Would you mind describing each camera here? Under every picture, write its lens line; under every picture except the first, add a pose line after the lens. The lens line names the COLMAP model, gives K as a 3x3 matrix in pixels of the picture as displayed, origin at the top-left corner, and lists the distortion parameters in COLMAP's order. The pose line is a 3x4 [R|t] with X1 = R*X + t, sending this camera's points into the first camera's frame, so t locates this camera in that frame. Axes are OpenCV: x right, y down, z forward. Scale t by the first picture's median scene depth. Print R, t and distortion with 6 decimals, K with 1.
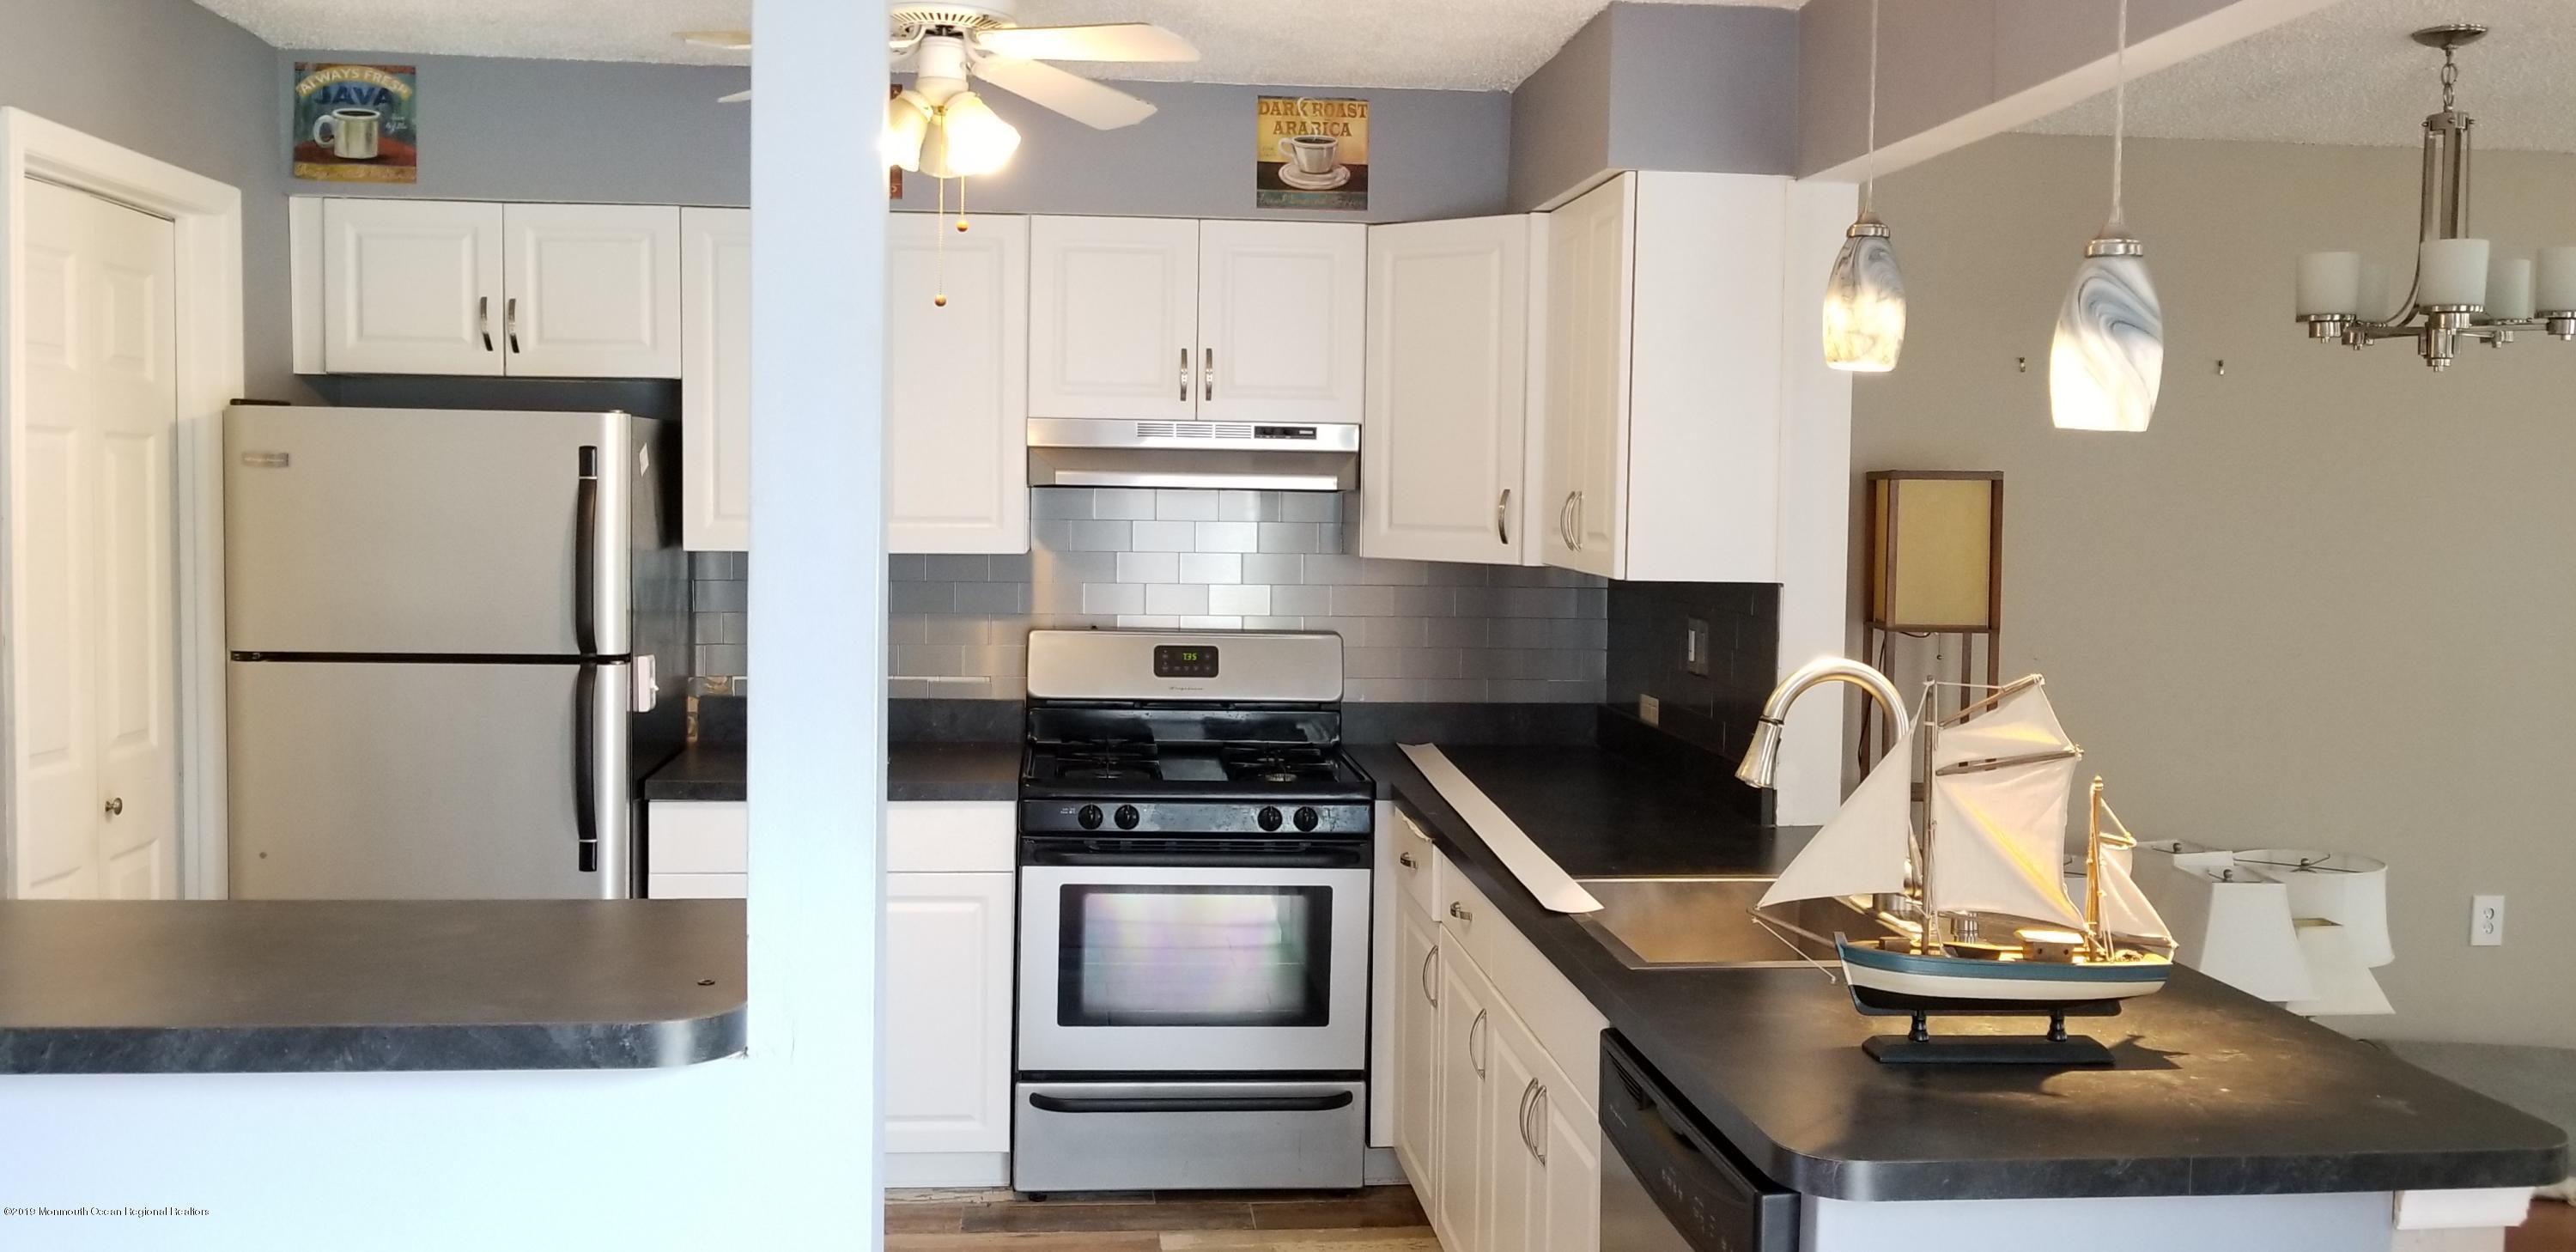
lens RADIAL K [[2027.6, 0, 1276.8], [0, 2027.6, 587.4], [0, 0, 1]] dist [-0.005675, 0.002372]
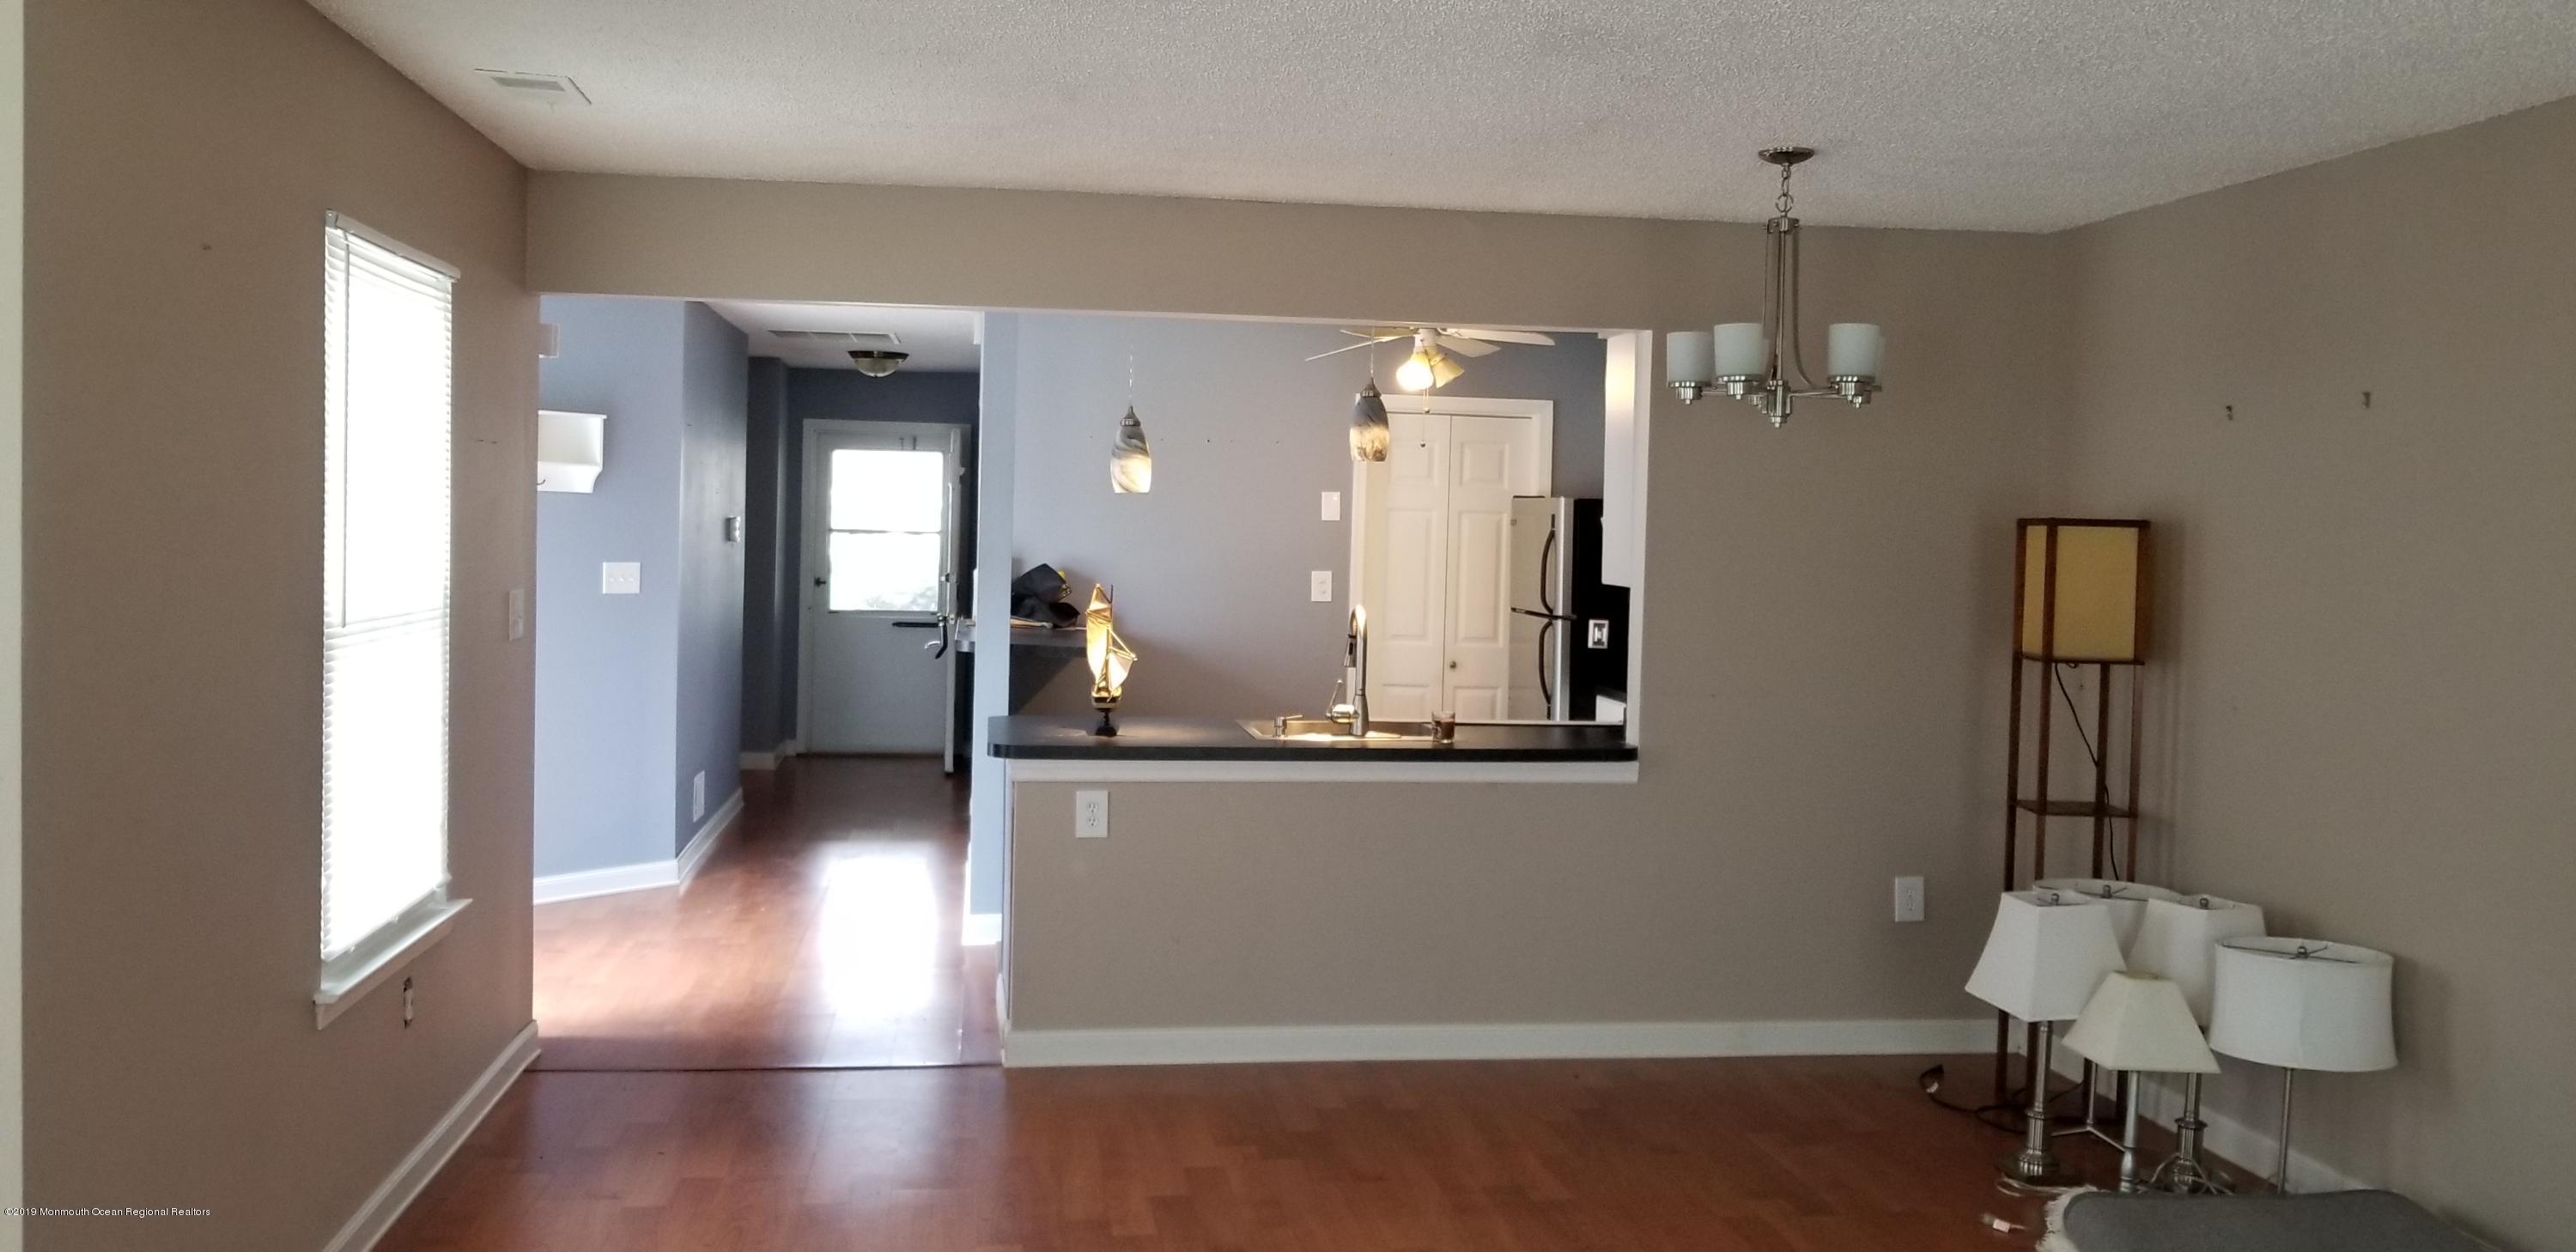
lens RADIAL K [[2027.6, 0, 1276.8], [0, 2027.6, 587.4], [0, 0, 1]] dist [-0.005675, 0.002372]
pose [[0.037580, 0.015961, -0.999166, 1.757949], [-0.075673, 0.997047, 0.013081, -0.001872], [0.996424, 0.075118, 0.038677, 0.642456]]
